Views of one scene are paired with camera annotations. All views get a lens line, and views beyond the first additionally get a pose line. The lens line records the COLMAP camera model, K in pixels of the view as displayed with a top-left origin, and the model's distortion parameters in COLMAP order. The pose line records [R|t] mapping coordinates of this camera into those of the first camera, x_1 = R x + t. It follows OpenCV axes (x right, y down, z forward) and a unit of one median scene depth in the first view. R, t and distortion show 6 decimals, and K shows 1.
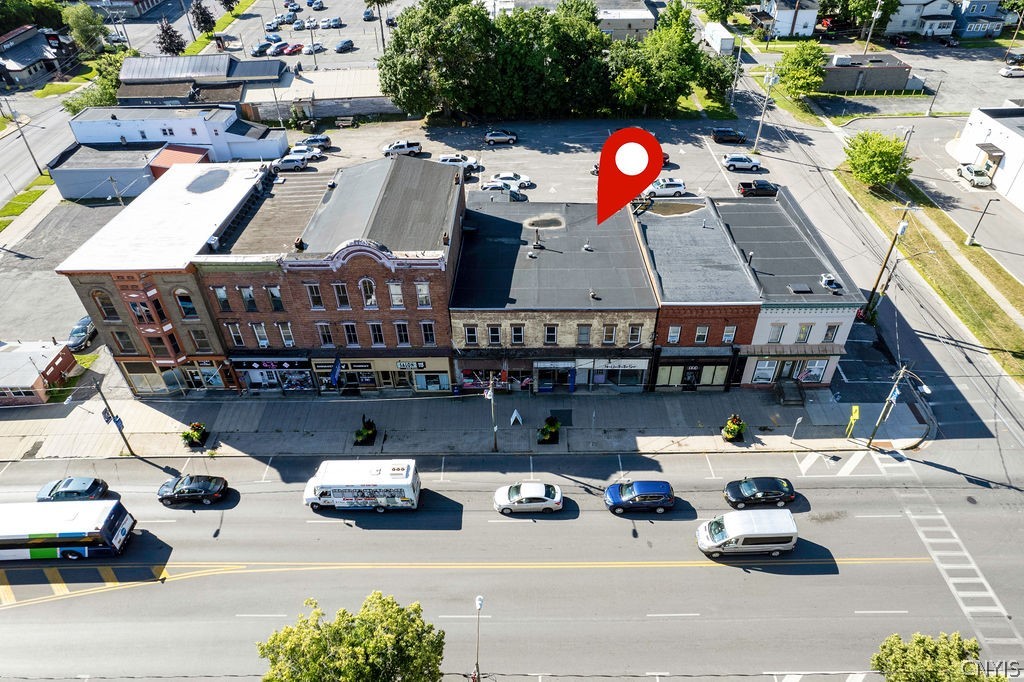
lens RADIAL K [[652.8, 0, 518.3], [0, 652.8, 342.4], [0, 0, 1]] dist [-0.078361, 0.071818]
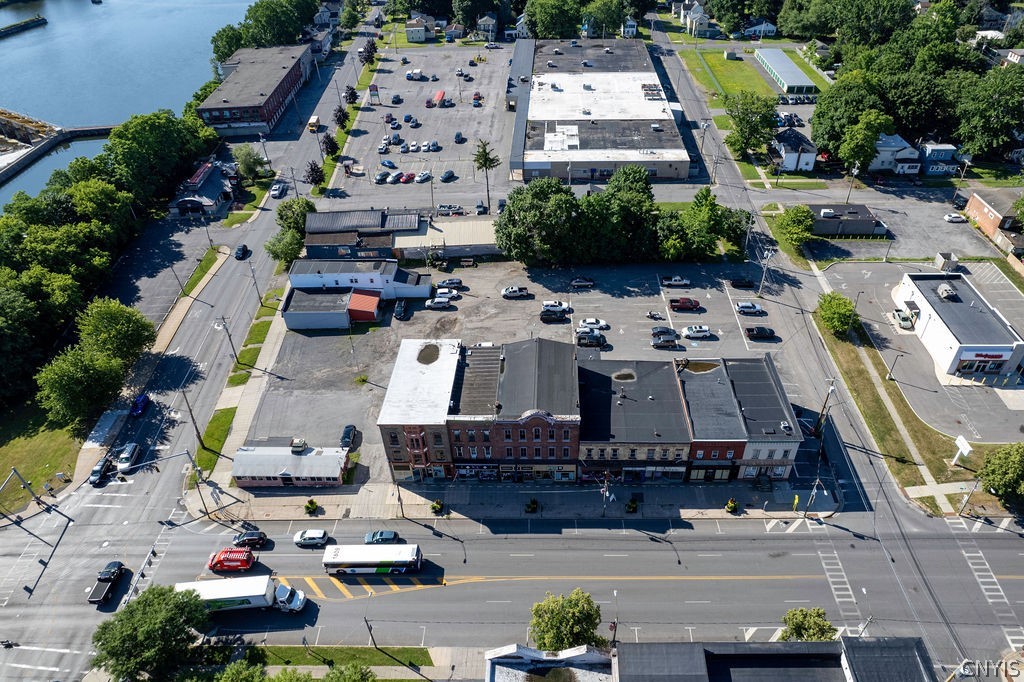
lens RADIAL K [[668.3, 0, 536.5], [0, 668.3, 356.2], [0, 0, 1]] dist [-0.078849, 0.069932]
pose [[0.999894, 0.006306, -0.013157, -0.194342], [-0.006254, 0.999973, 0.003959, -0.285352], [0.013182, -0.003877, 0.999906, -0.859930]]
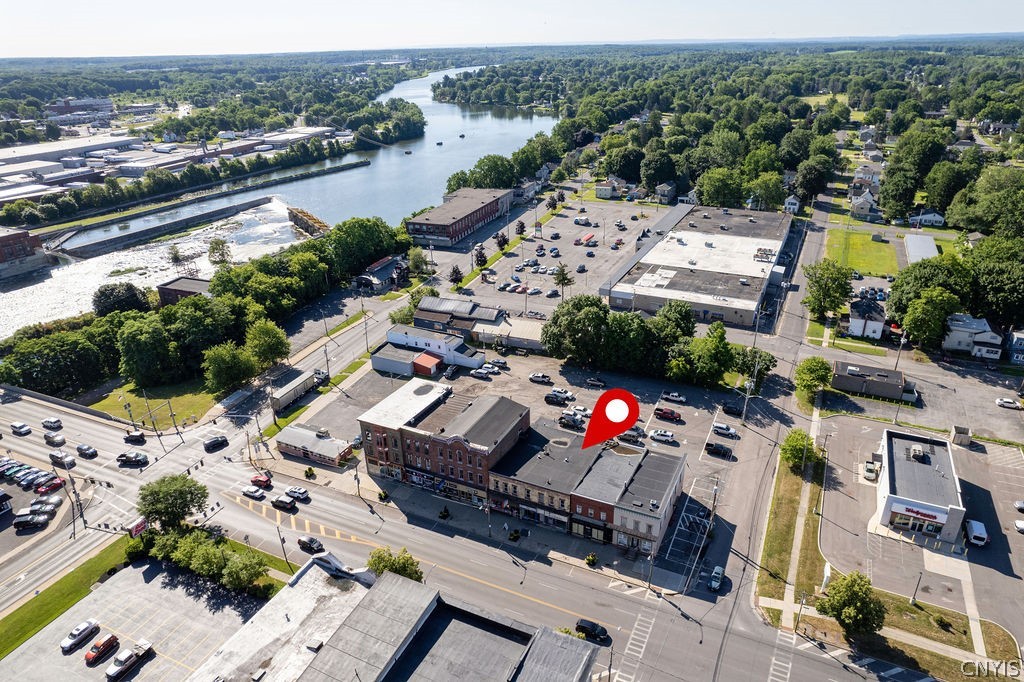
lens RADIAL K [[652.8, 0, 518.3], [0, 652.8, 342.4], [0, 0, 1]] dist [-0.078361, 0.071818]
pose [[0.903917, 0.178570, -0.388649, 0.782910], [-0.265663, 0.946543, -0.182976, -0.086319], [0.335199, 0.268645, 0.903035, -1.158675]]
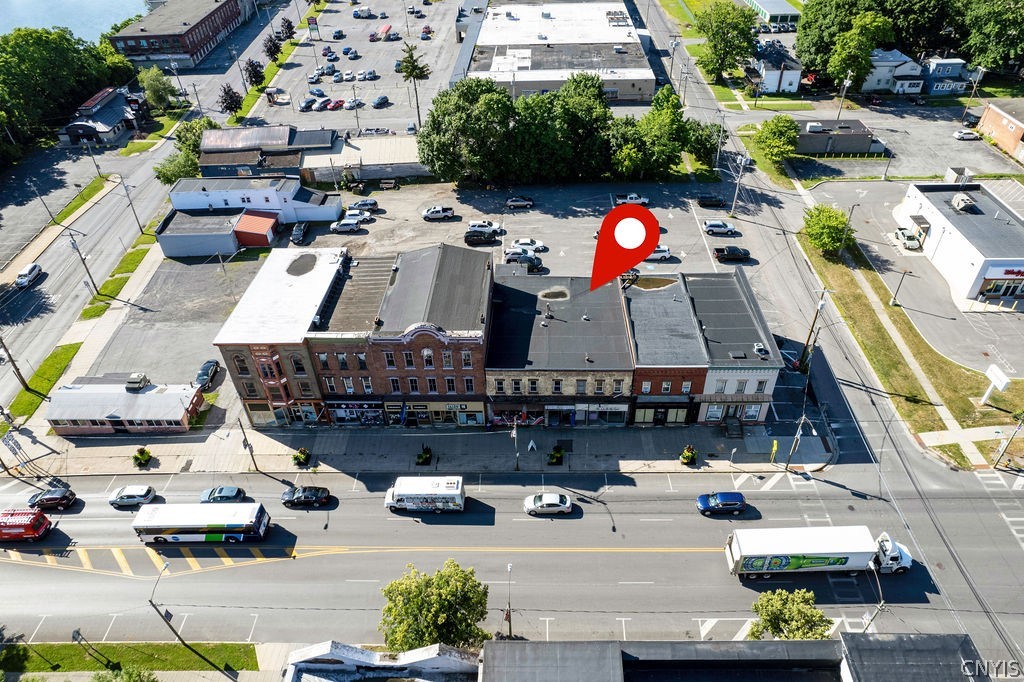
lens RADIAL K [[667.2, 0, 518.6], [0, 667.2, 342.9], [0, 0, 1]] dist [-0.080044, 0.075283]
pose [[0.999749, 0.003898, -0.022060, -0.001663], [-0.003882, 0.999992, 0.000779, -0.103271], [0.022063, -0.000693, 0.999756, -0.412387]]
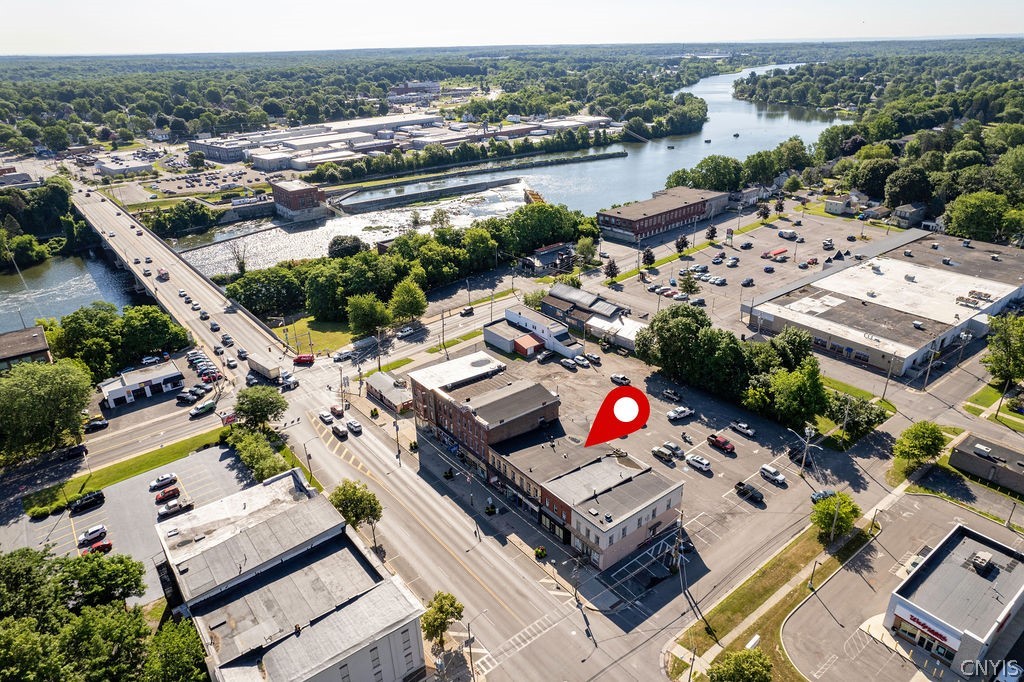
lens RADIAL K [[652.8, 0, 518.3], [0, 652.8, 342.4], [0, 0, 1]] dist [-0.078361, 0.071818]
pose [[0.623559, 0.332885, -0.707363, 1.520500], [-0.485331, 0.874176, -0.016444, -0.392884], [0.612885, 0.353558, 0.706660, -0.794915]]
